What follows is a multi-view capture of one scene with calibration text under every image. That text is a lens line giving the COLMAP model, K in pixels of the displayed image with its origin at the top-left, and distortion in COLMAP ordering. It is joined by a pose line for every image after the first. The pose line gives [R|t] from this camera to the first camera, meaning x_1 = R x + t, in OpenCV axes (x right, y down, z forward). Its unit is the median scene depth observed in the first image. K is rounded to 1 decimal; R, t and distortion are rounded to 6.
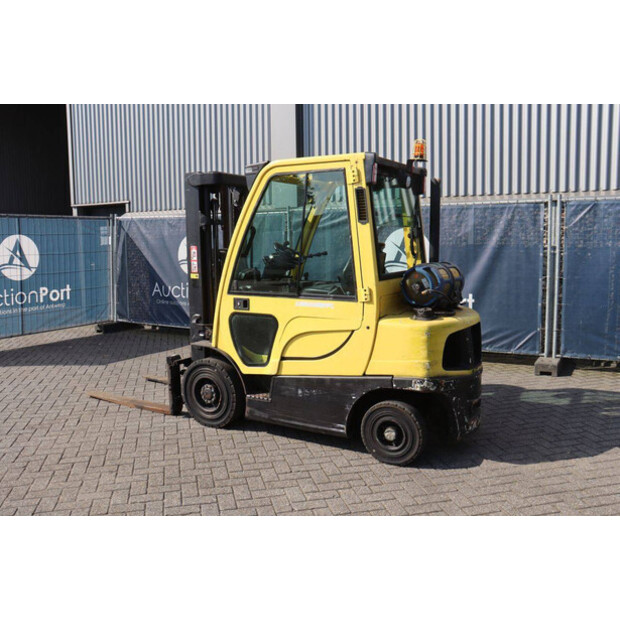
lens RADIAL K [[573.1, 0, 315.8], [0, 573.1, 296.4], [0, 0, 1]] dist [-0.097148, 0.000000]
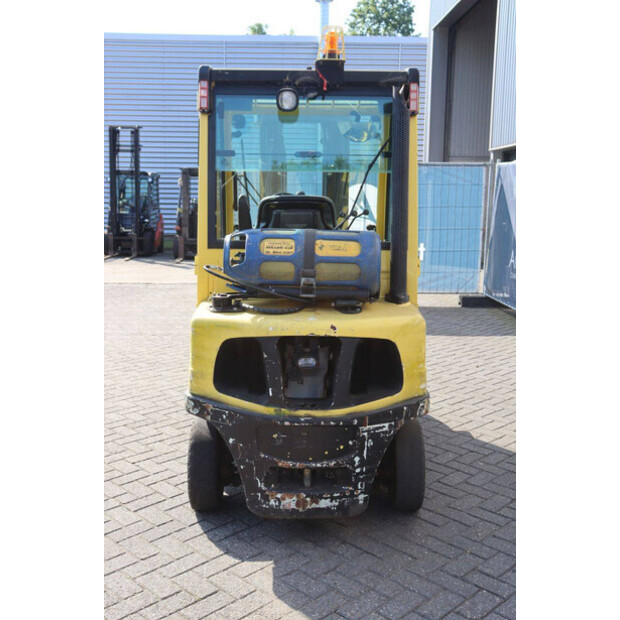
lens RADIAL K [[716.7, 0, 312.6], [0, 716.7, 306.8], [0, 0, 1]] dist [-0.000837, 0.000000]
pose [[0.502874, 0.150967, -0.851074, 0.889812], [-0.104522, 0.988025, 0.113501, -0.066212], [0.858017, 0.031879, 0.512631, 0.611073]]
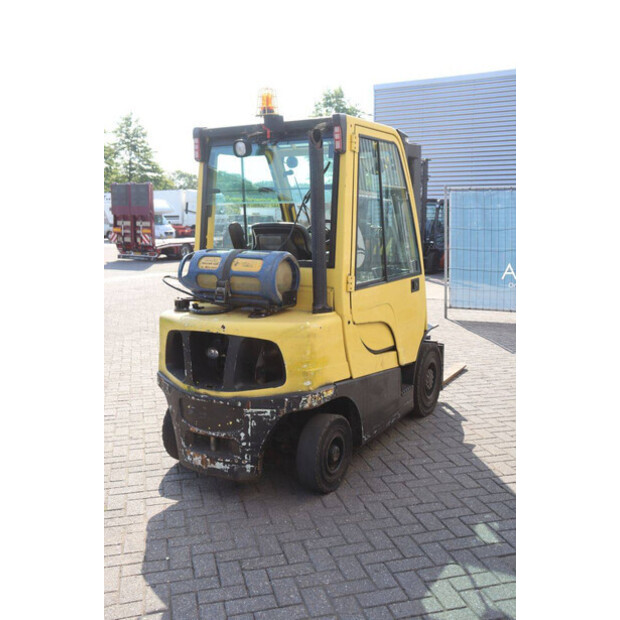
lens RADIAL K [[665.2, 0, 304.9], [0, 665.2, 303.8], [0, 0, 1]] dist [-0.053700, 0.000000]
pose [[-0.008194, 0.141481, -0.989907, 1.125896], [-0.094786, 0.985373, 0.141617, -0.125255], [0.995464, 0.094990, 0.005336, 1.097596]]
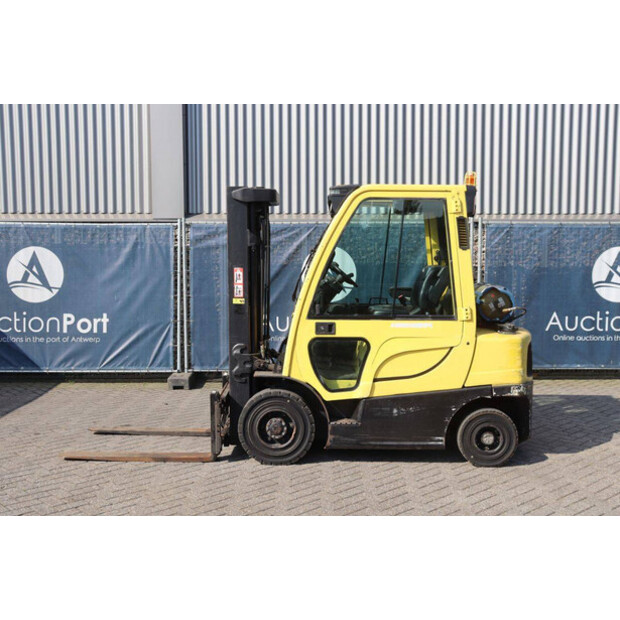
lens RADIAL K [[716.7, 0, 315.6], [0, 716.7, 298.3], [0, 0, 1]] dist [-0.000837, 0.000000]
pose [[0.866357, -0.019079, 0.499061, -0.796604], [0.037703, 0.998917, -0.027264, -0.005432], [-0.498000, 0.042437, 0.866138, -0.049967]]
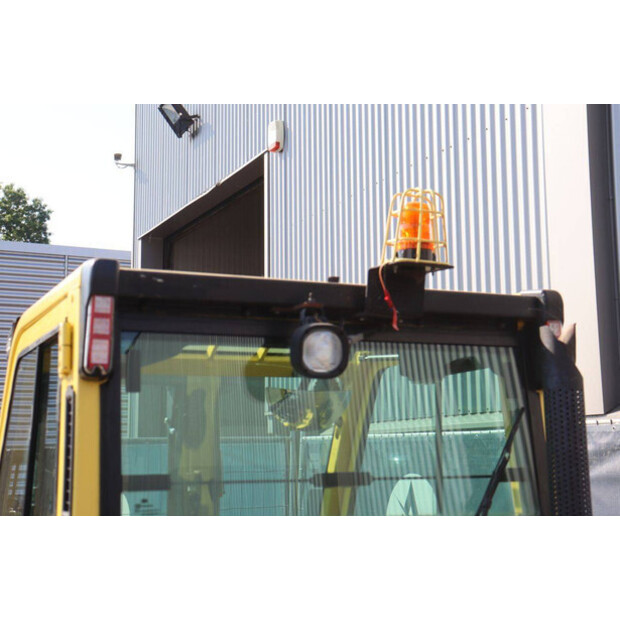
lens RADIAL K [[992.2, 0, 313.5], [0, 992.2, 306.9], [0, 0, 1]] dist [0.101656, 0.000000]
pose [[0.811652, -0.086331, -0.577727, 0.417436], [-0.058352, 0.972089, -0.227241, -0.117664], [0.581220, 0.218152, 0.783960, 0.630767]]
